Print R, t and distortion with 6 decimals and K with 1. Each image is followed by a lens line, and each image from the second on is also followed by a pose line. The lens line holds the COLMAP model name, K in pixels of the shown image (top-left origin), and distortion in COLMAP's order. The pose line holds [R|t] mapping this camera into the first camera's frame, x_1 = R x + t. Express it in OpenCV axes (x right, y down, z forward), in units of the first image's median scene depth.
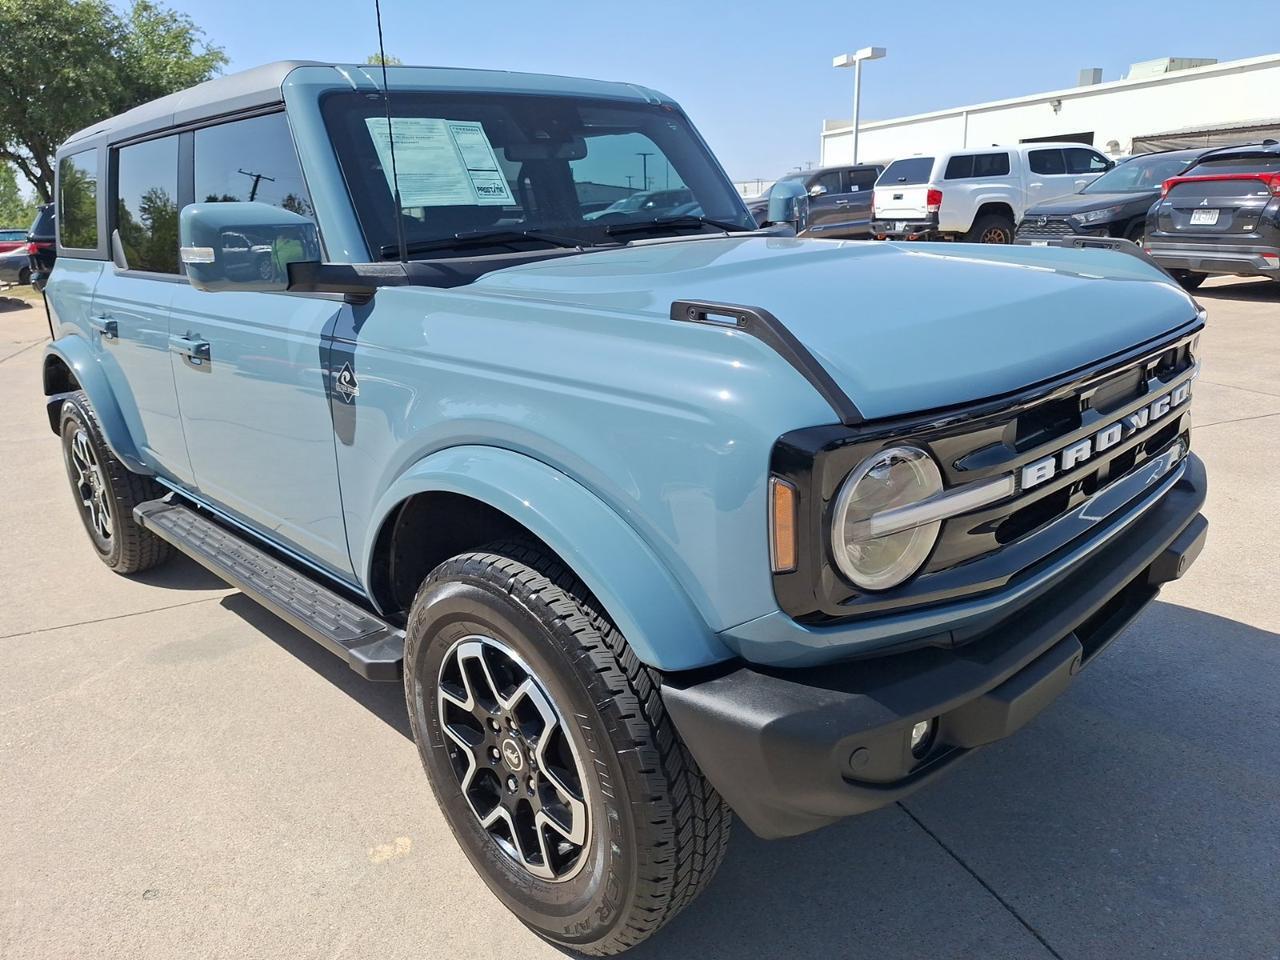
lens RADIAL K [[977.5, 0, 635.7], [0, 977.5, 484.9], [0, 0, 1]] dist [0.040904, -0.038286]
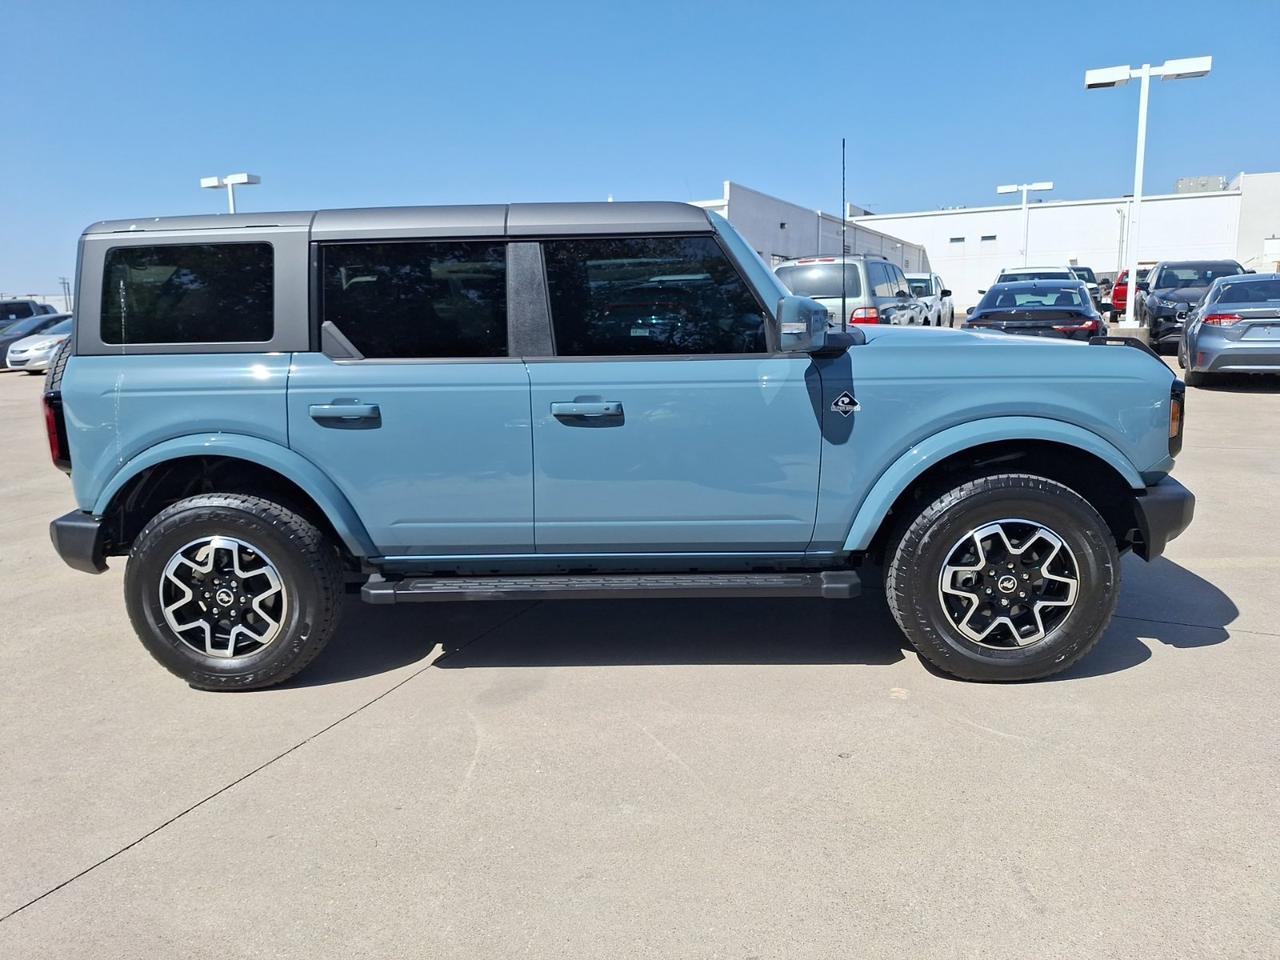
lens RADIAL K [[1014.9, 0, 640.0], [0, 1014.9, 480.0], [0, 0, 1]] dist [0.071067, -0.000918]
pose [[0.675276, -0.104658, 0.730102, -1.450871], [0.200993, 0.978529, -0.045631, 0.022101], [-0.709651, 0.177559, 0.681813, 0.095697]]
